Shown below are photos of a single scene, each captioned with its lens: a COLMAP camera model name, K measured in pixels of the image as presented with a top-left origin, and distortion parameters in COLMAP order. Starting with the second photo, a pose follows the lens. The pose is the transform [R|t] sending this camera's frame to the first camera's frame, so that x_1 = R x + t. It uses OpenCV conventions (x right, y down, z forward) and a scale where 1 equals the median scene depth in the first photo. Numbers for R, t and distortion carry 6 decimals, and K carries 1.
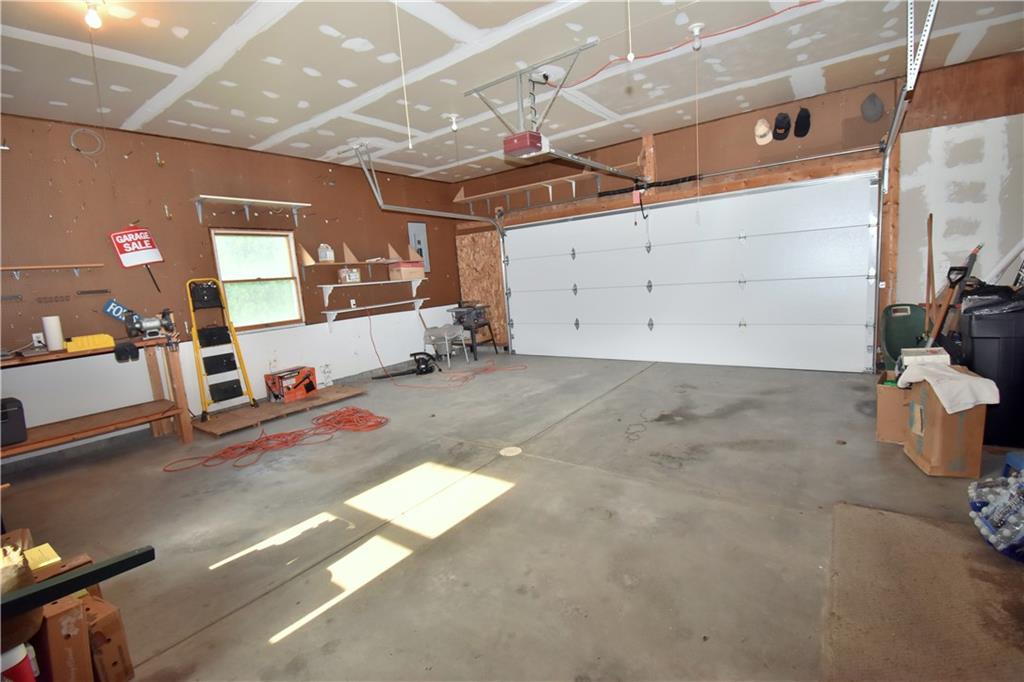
lens RADIAL K [[451.3, 0, 514.2], [0, 451.3, 337.6], [0, 0, 1]] dist [0.019490, -0.028425]
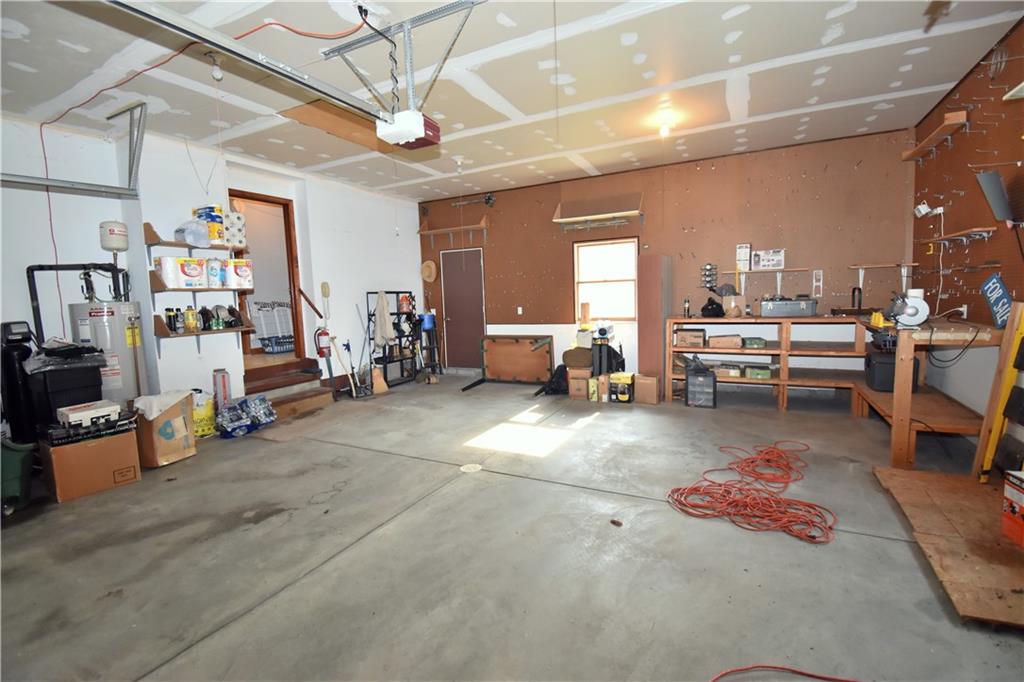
lens RADIAL K [[451.3, 0, 514.2], [0, 451.3, 337.6], [0, 0, 1]] dist [0.019490, -0.028425]
pose [[-0.982621, 0.121466, -0.140364, 0.003965], [0.084672, 0.966226, 0.243388, -0.254880], [0.165187, 0.227273, -0.959719, 1.774052]]
